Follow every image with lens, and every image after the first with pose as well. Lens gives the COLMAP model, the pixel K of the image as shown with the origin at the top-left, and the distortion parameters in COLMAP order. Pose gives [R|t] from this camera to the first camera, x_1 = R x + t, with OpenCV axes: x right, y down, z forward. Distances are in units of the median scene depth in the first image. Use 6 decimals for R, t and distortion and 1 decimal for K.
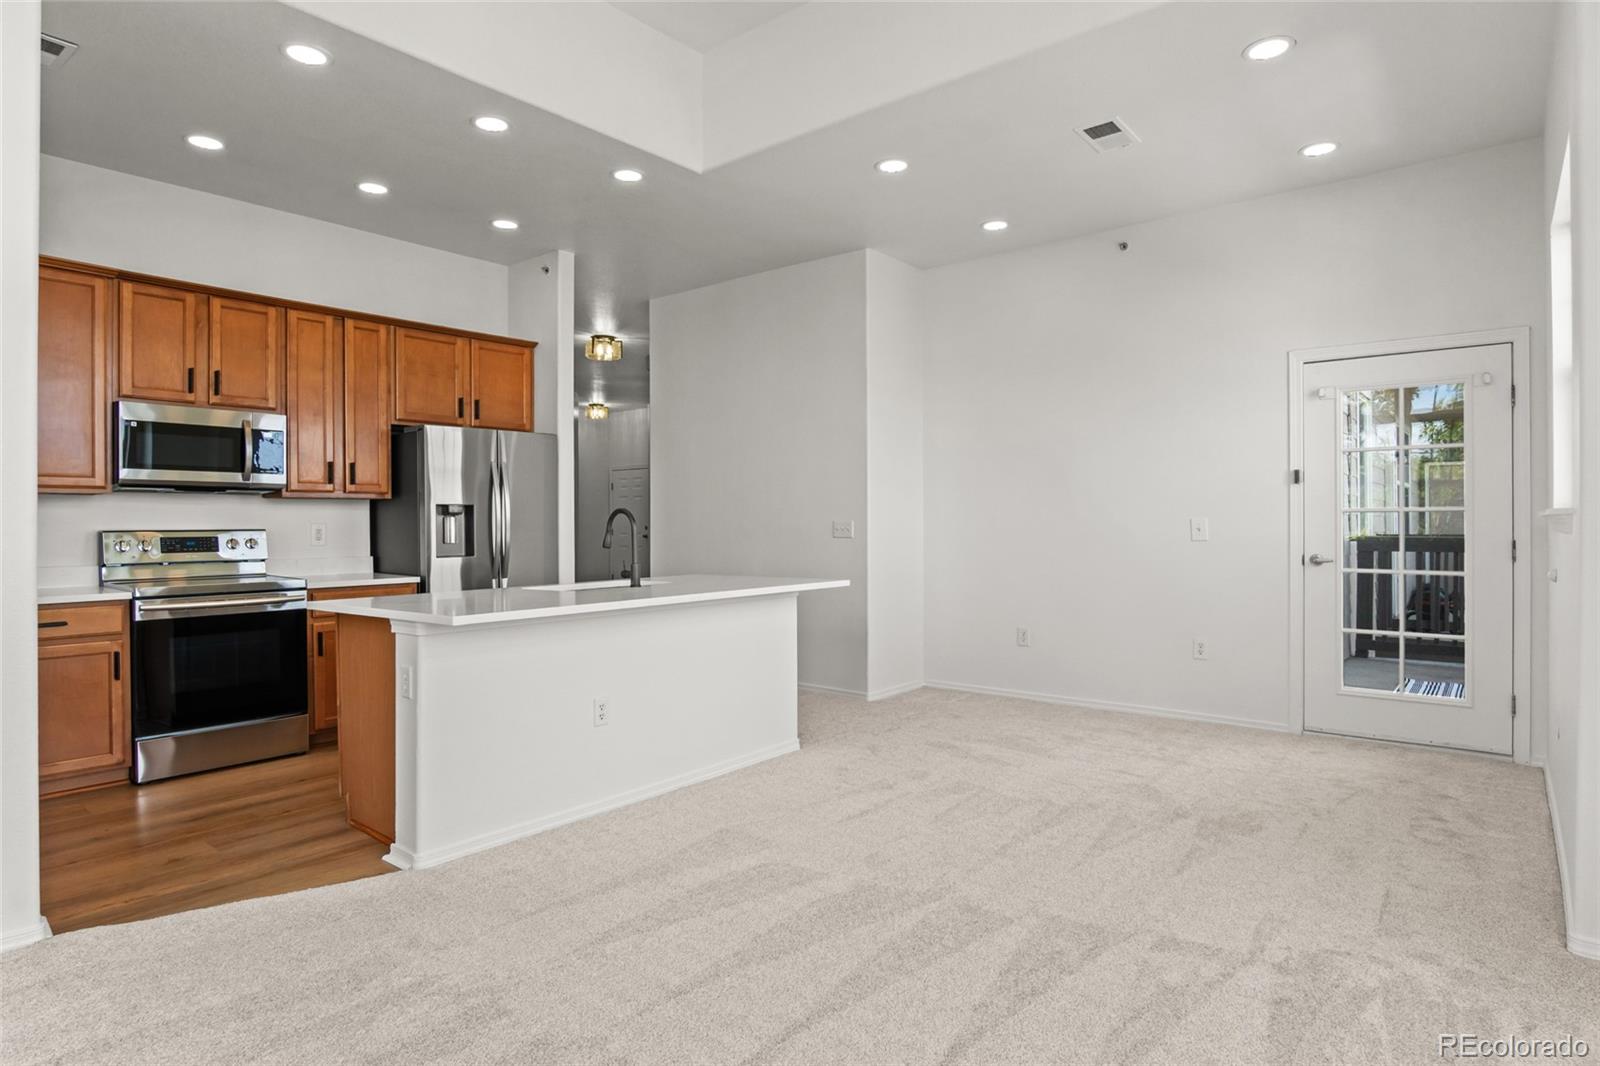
lens RADIAL K [[886.2, 0, 801.9], [0, 886.2, 528.7], [0, 0, 1]] dist [-0.025878, 0.003524]
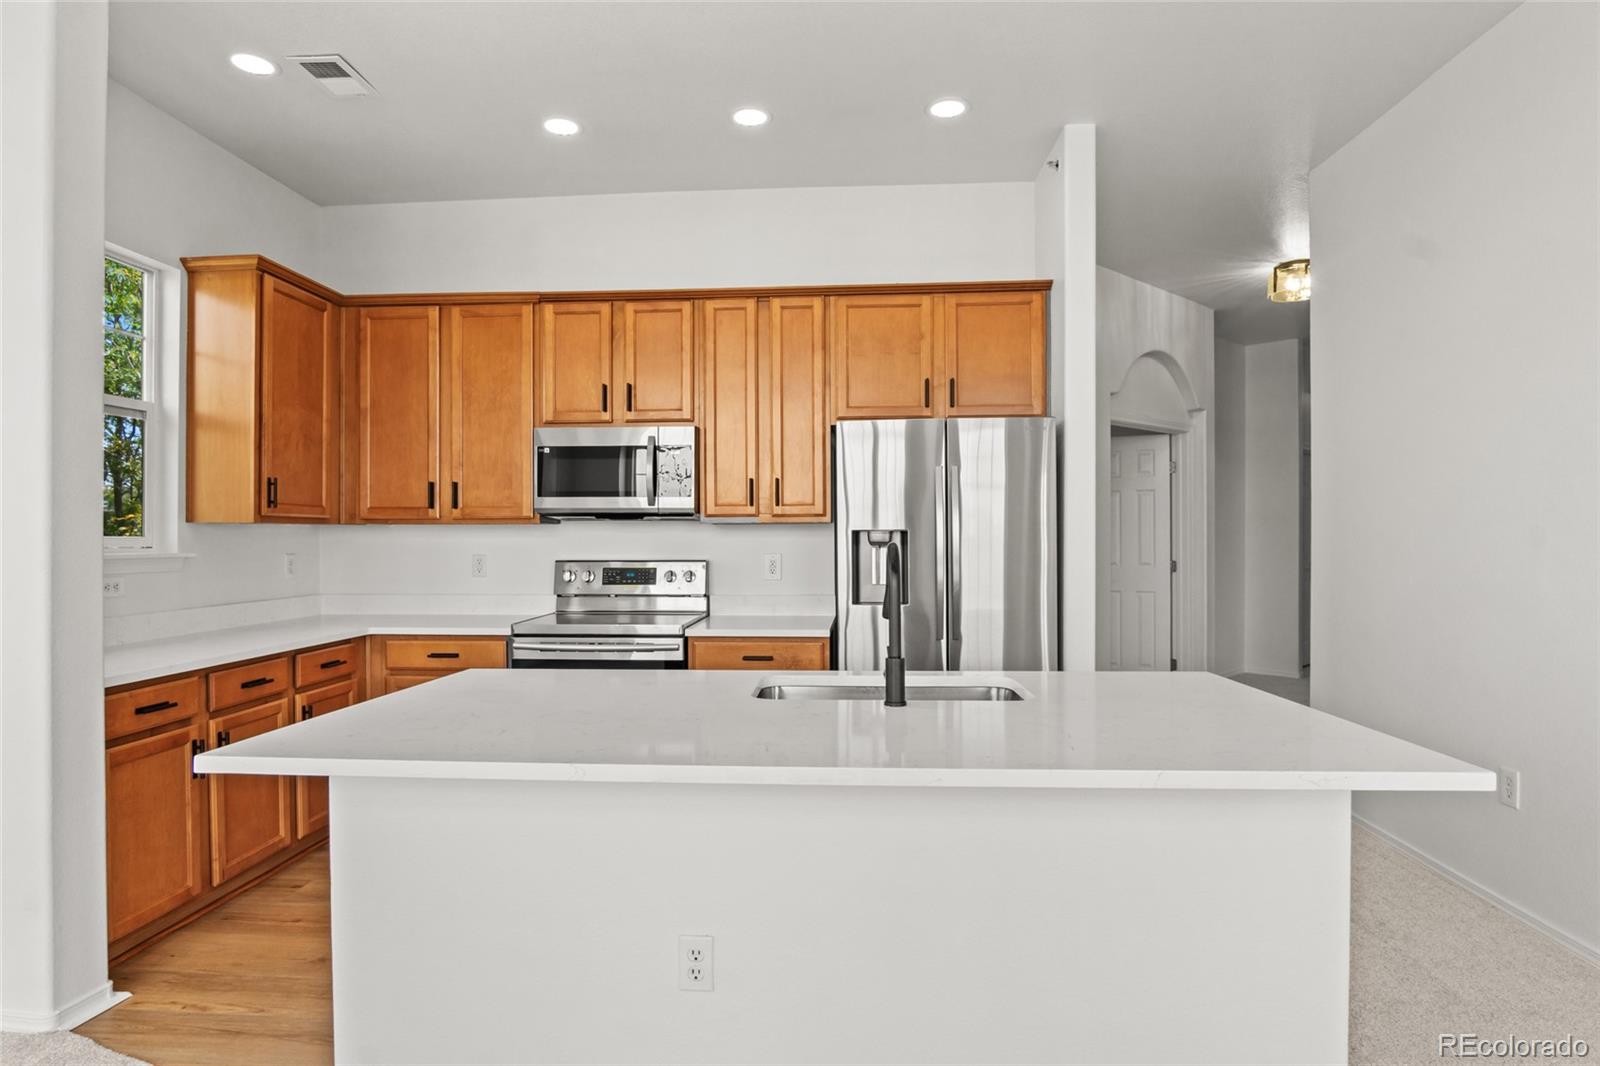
lens RADIAL K [[875.0, 0, 800.1], [0, 875.0, 539.6], [0, 0, 1]] dist [-0.026239, -0.000252]
pose [[0.574064, 0.006146, -0.818788, 0.157116], [-0.006941, 0.999972, 0.002639, -0.023595], [0.818781, 0.004168, 0.574091, 0.605012]]
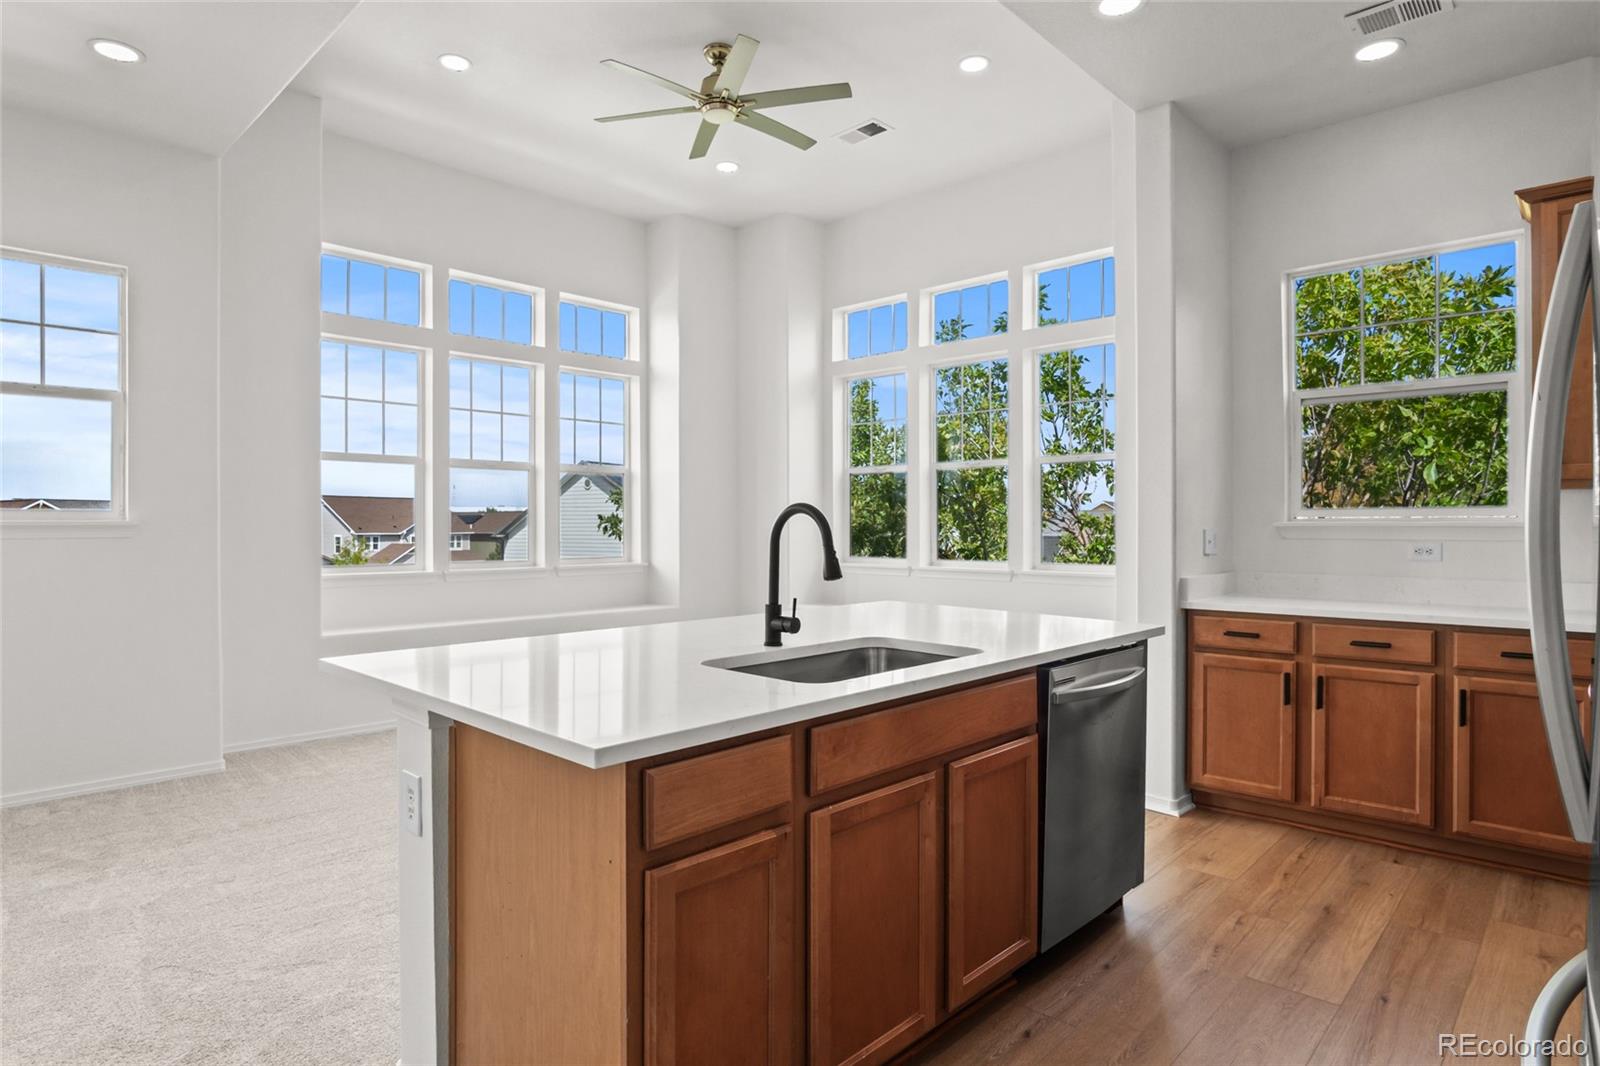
lens RADIAL K [[866.0, 0, 804.3], [0, 866.0, 525.1], [0, 0, 1]] dist [-0.024155, 0.000668]
pose [[-0.996672, 0.004309, 0.081405, -0.206668], [0.005136, 0.999937, 0.009960, -0.014500], [-0.081357, 0.010345, -0.996631, 1.321171]]
